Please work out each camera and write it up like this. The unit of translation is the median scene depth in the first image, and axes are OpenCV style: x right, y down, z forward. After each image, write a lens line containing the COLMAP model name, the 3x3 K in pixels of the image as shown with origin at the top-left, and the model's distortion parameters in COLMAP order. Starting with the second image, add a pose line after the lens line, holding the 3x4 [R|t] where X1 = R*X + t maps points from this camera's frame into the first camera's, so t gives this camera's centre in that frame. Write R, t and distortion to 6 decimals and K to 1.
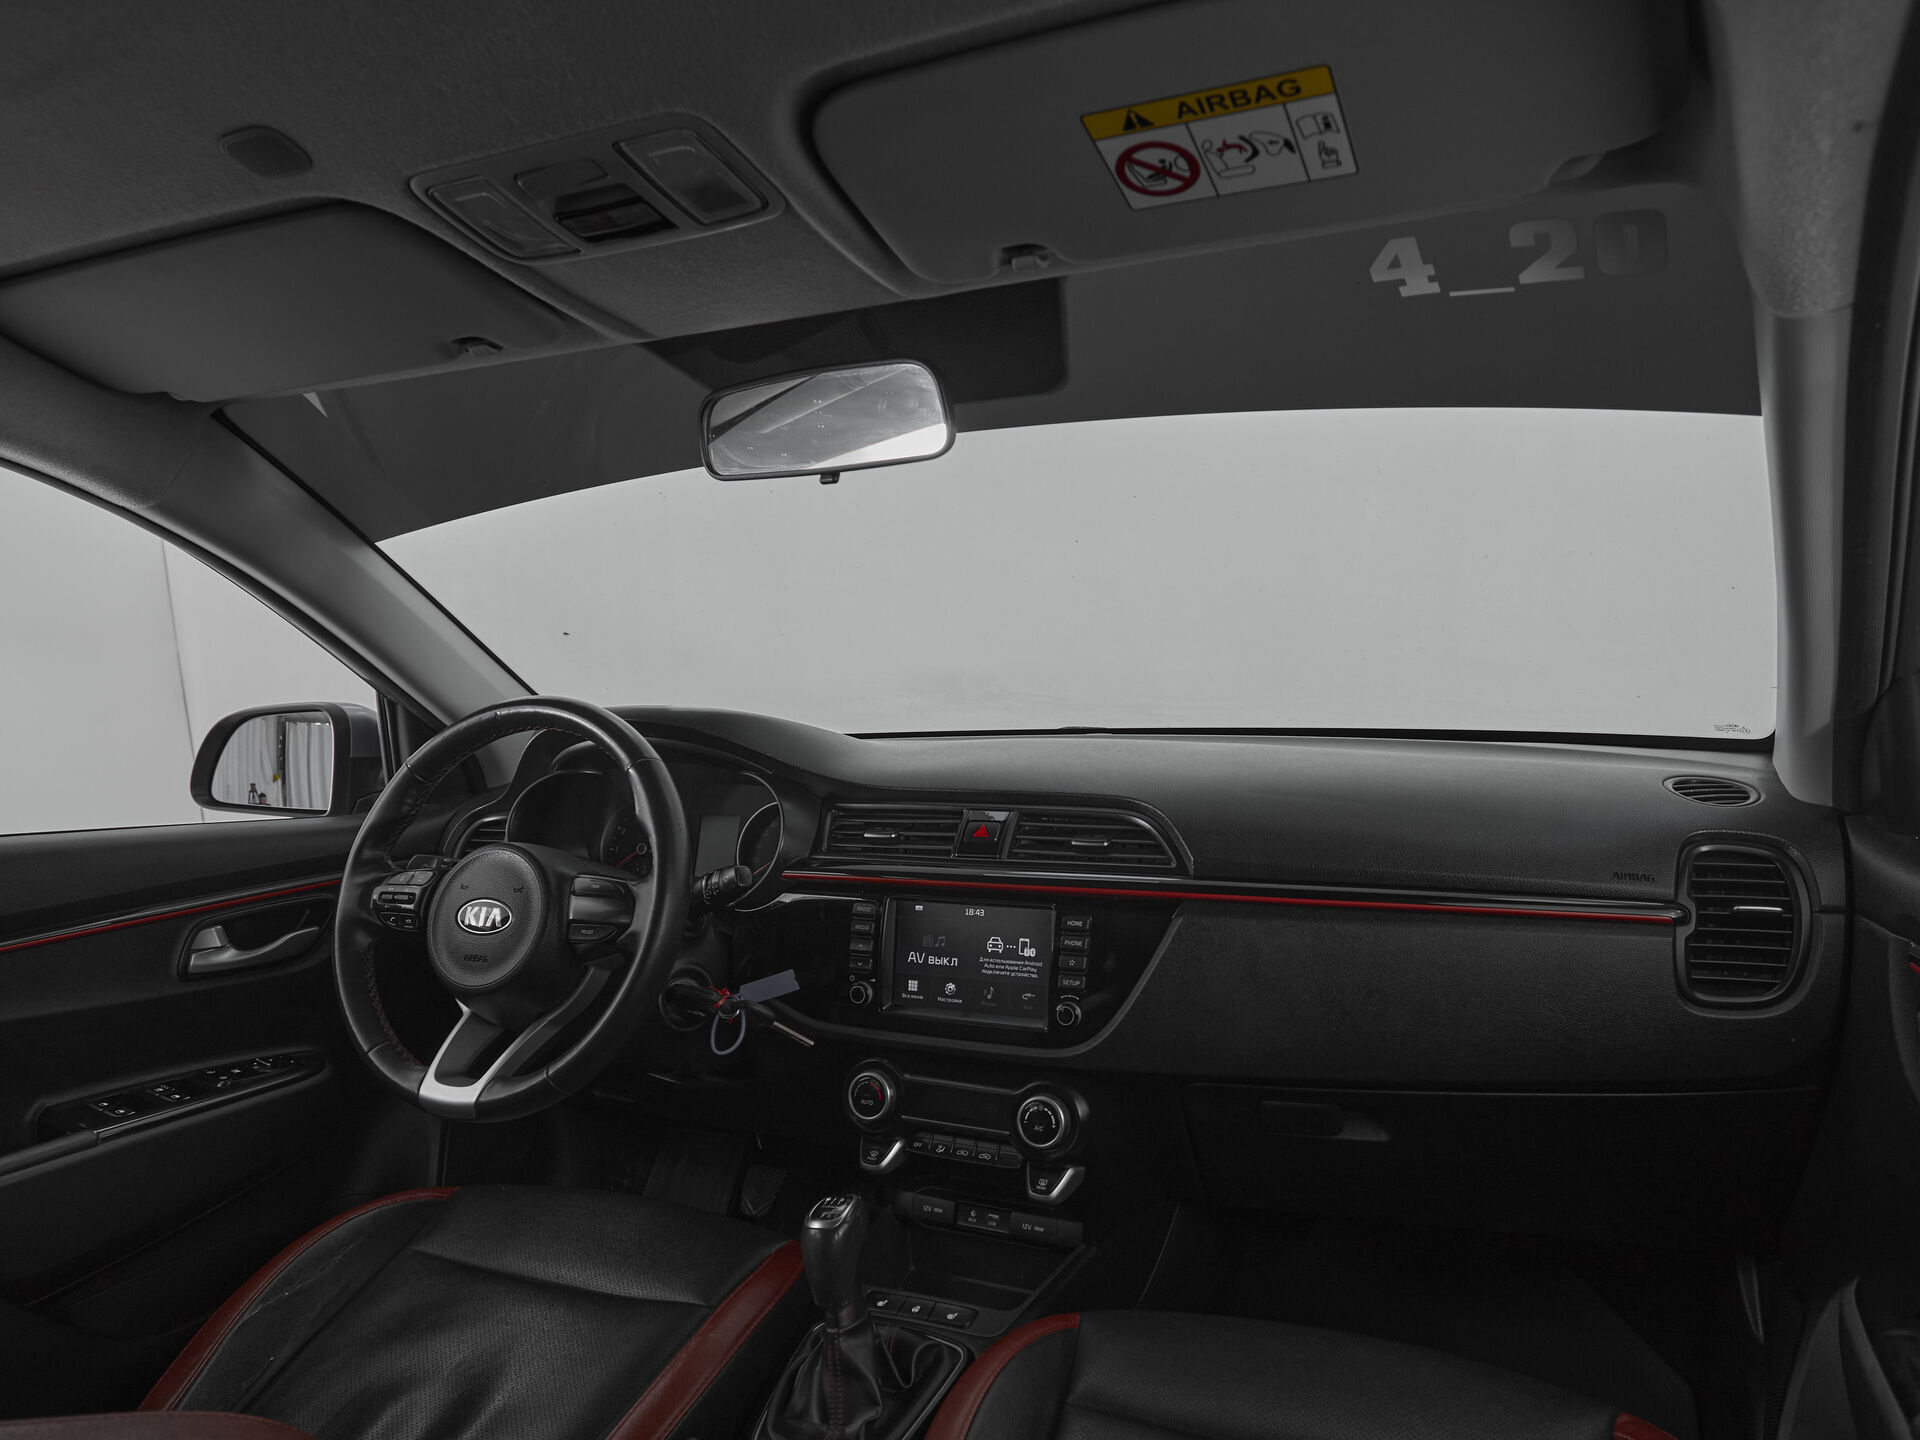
lens RADIAL K [[1233.7, 0, 993.3], [0, 1233.7, 889.0], [0, 0, 1]] dist [0.002488, -0.002994]
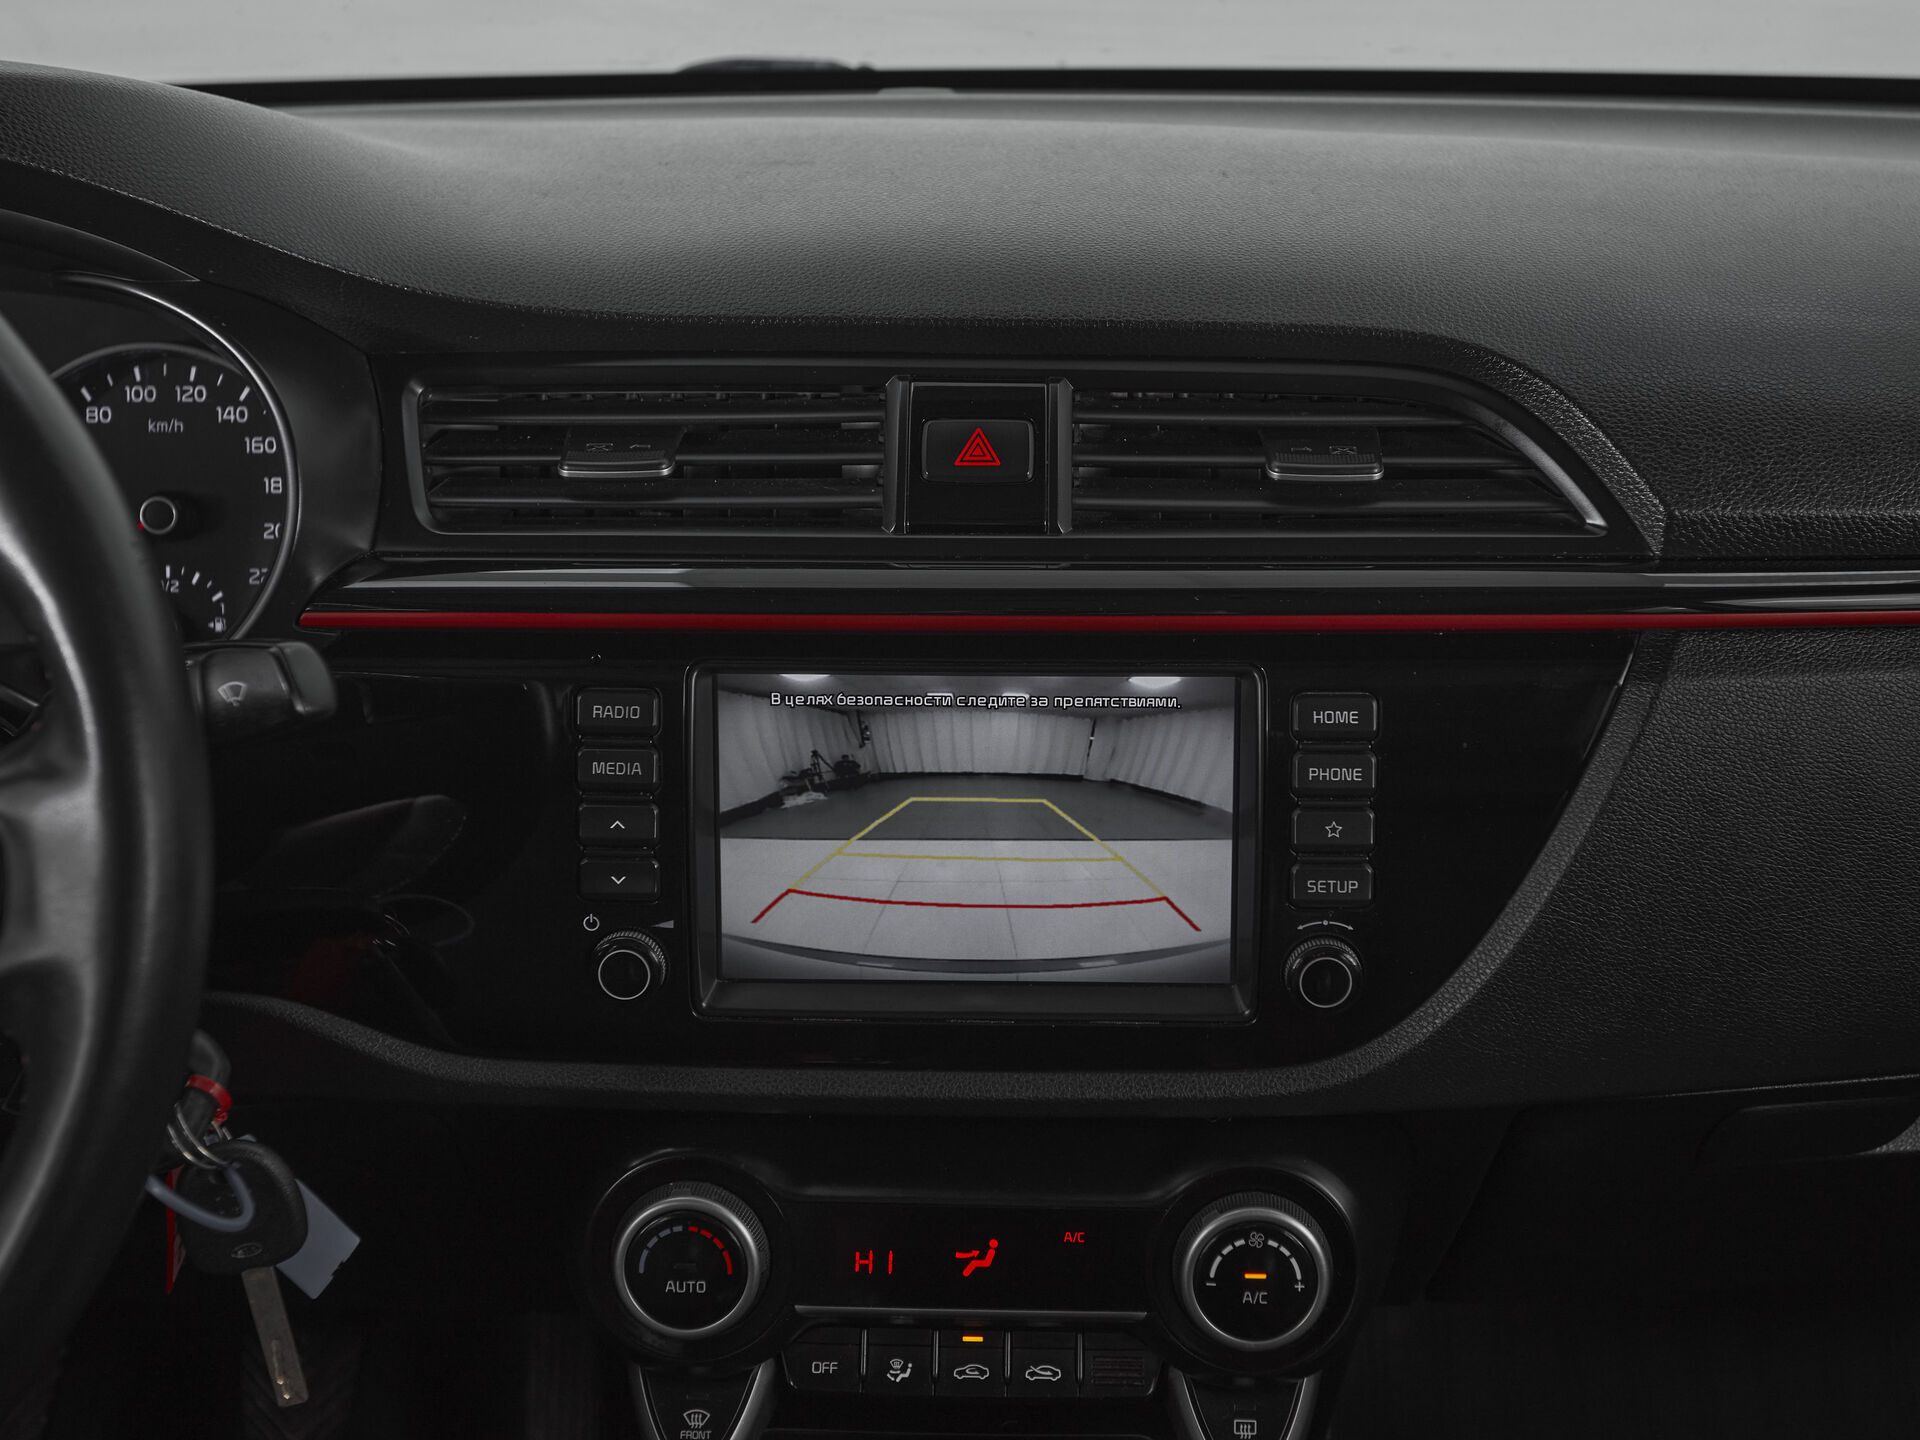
lens RADIAL K [[2489.1, 0, 953.2], [0, 2489.1, 712.0], [0, 0, 1]] dist [0.027257, 0.000000]
pose [[0.912966, -0.116553, 0.391035, -0.295755], [0.050512, 0.983247, 0.175137, -0.098430], [-0.404897, -0.140142, 0.903559, 0.404628]]
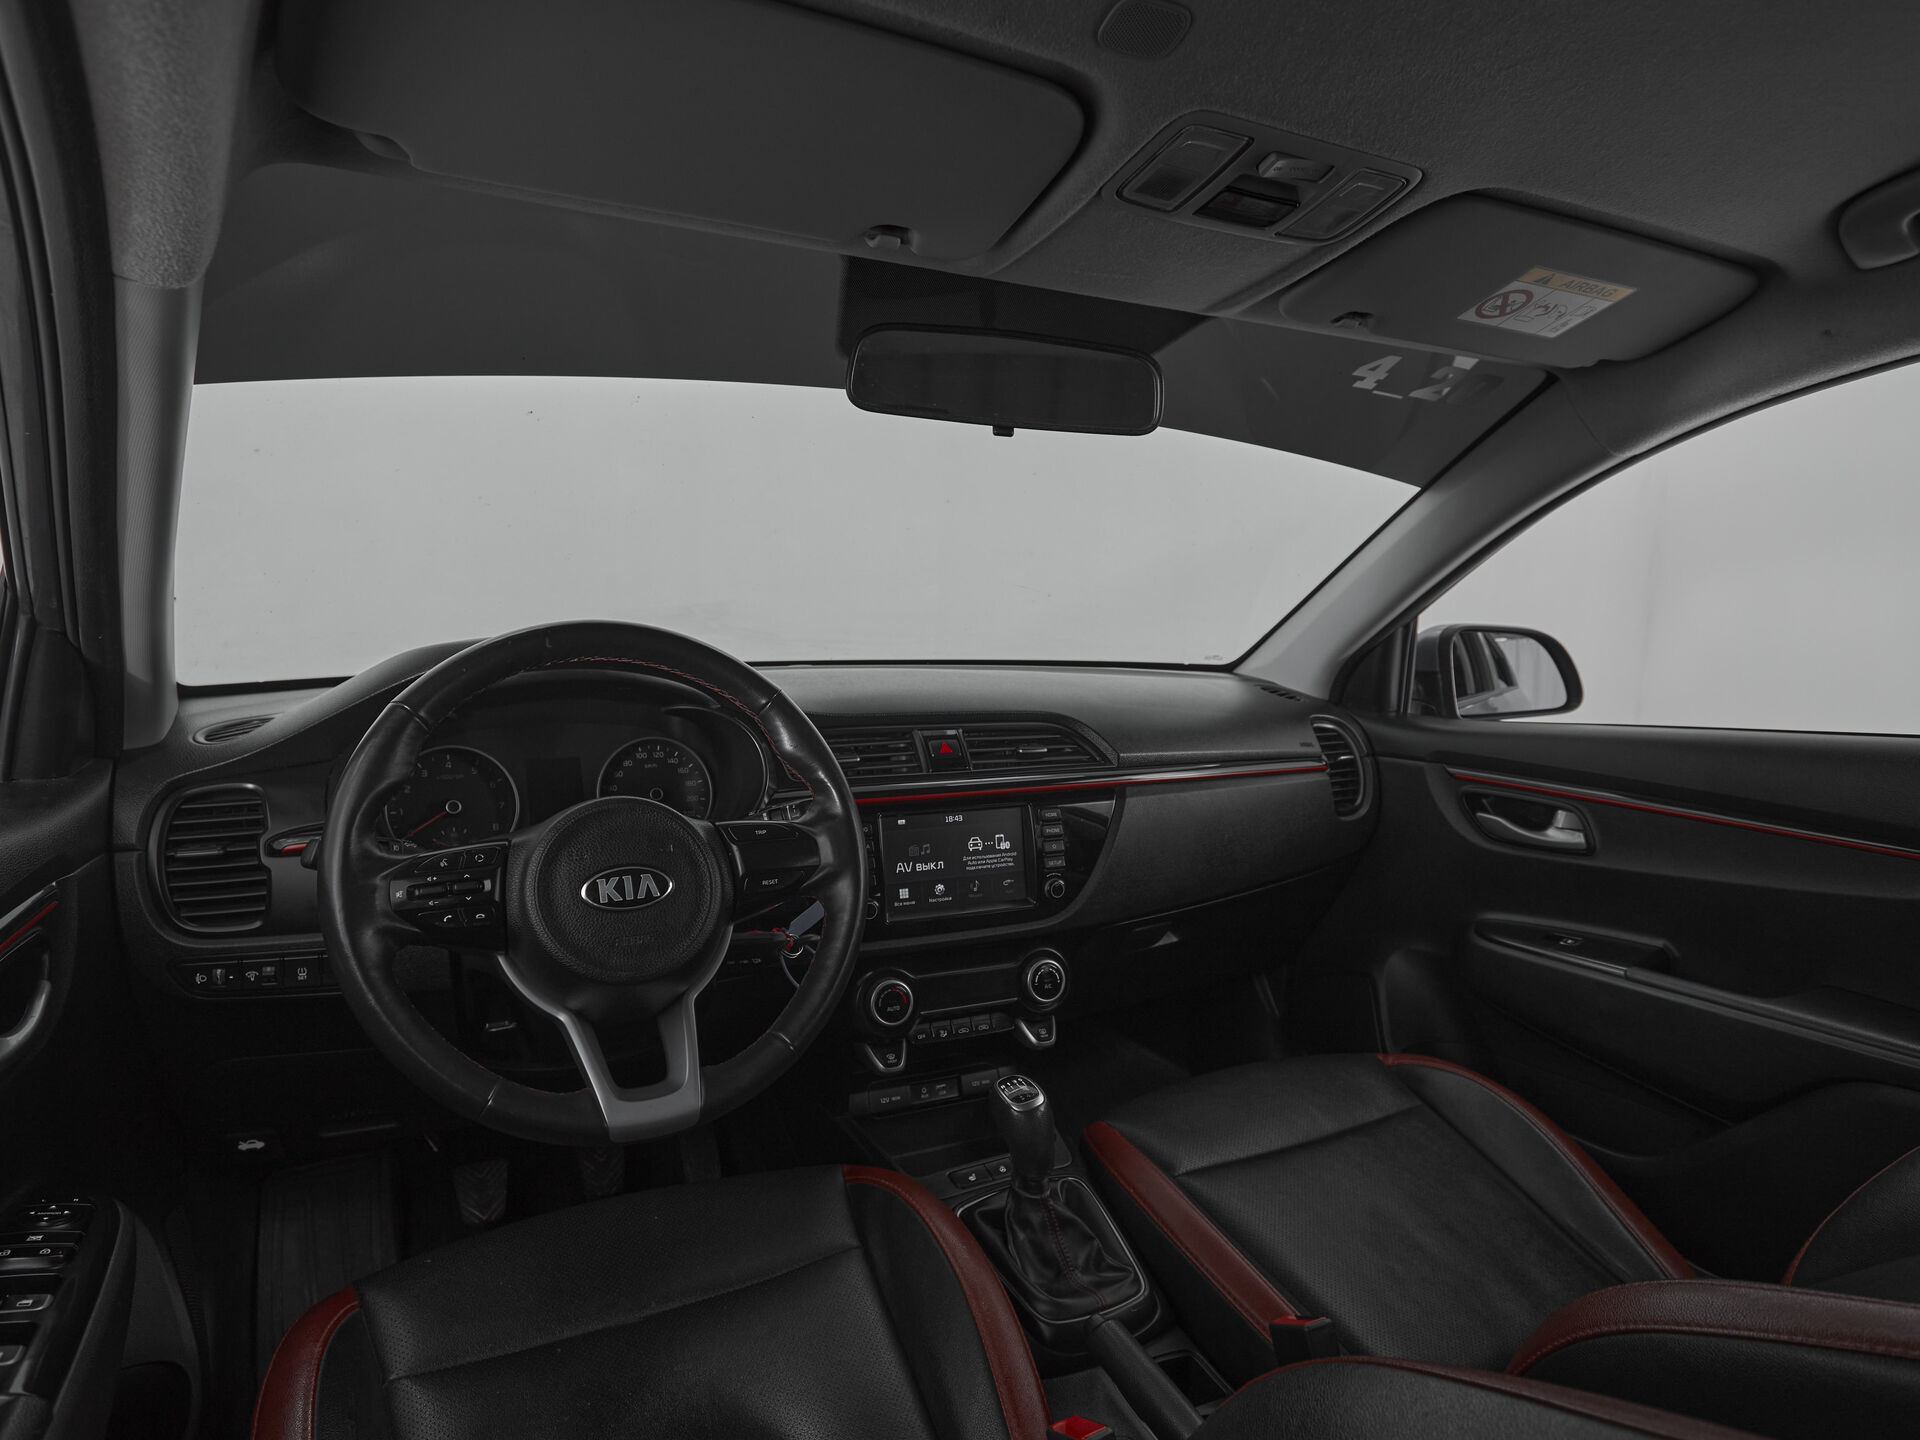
lens RADIAL K [[1079.7, 0, 915.3], [0, 1079.7, 781.8], [0, 0, 1]] dist [0.001646, -0.001314]
pose [[0.653361, -0.087503, 0.751972, -0.811856], [0.105326, 0.994144, 0.024169, -0.044296], [-0.749683, 0.063411, 0.658752, 0.378853]]
